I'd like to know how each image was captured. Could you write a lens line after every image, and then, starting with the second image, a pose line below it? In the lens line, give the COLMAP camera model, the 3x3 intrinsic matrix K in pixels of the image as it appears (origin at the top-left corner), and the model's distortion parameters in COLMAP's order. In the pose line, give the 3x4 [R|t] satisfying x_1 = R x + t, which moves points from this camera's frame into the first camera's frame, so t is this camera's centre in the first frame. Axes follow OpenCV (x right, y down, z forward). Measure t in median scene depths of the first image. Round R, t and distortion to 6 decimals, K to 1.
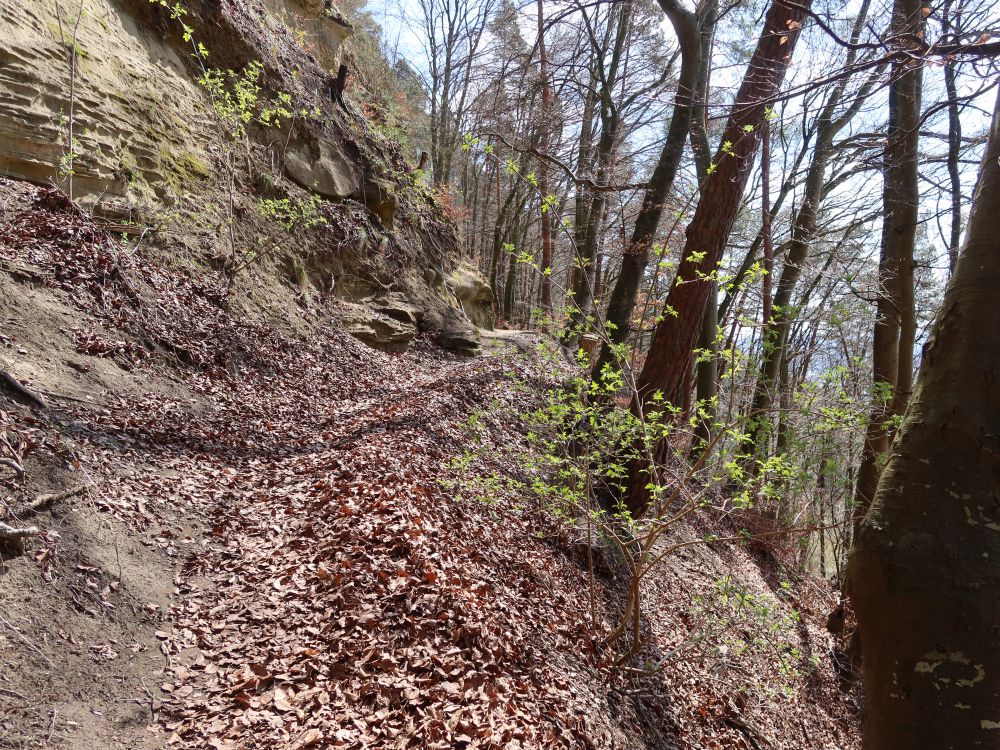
lens RADIAL K [[491.8, 0, 500.5], [0, 491.8, 375.0], [0, 0, 1]] dist [0.000355, 0.000009]
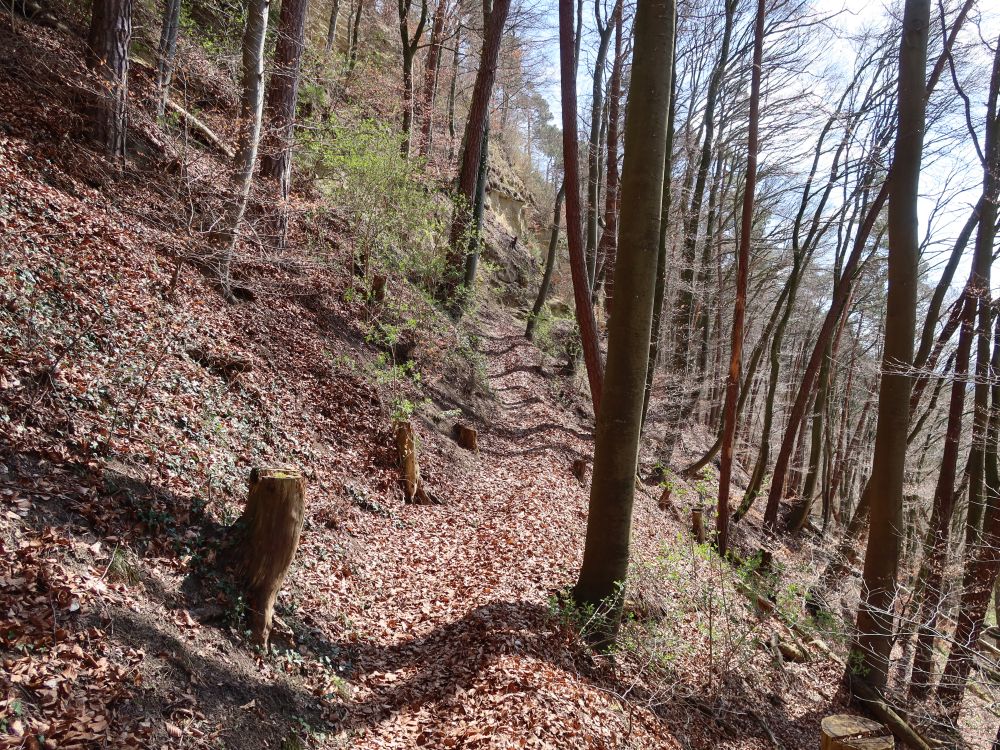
lens RADIAL K [[491.8, 0, 500.0], [0, 491.8, 374.3], [0, 0, 1]] dist [0.000355, 0.000009]
pose [[0.929794, 0.002888, -0.368069, 1.140917], [-0.025191, 0.998124, -0.055804, 0.649989], [0.367217, 0.061158, 0.928122, -2.884523]]
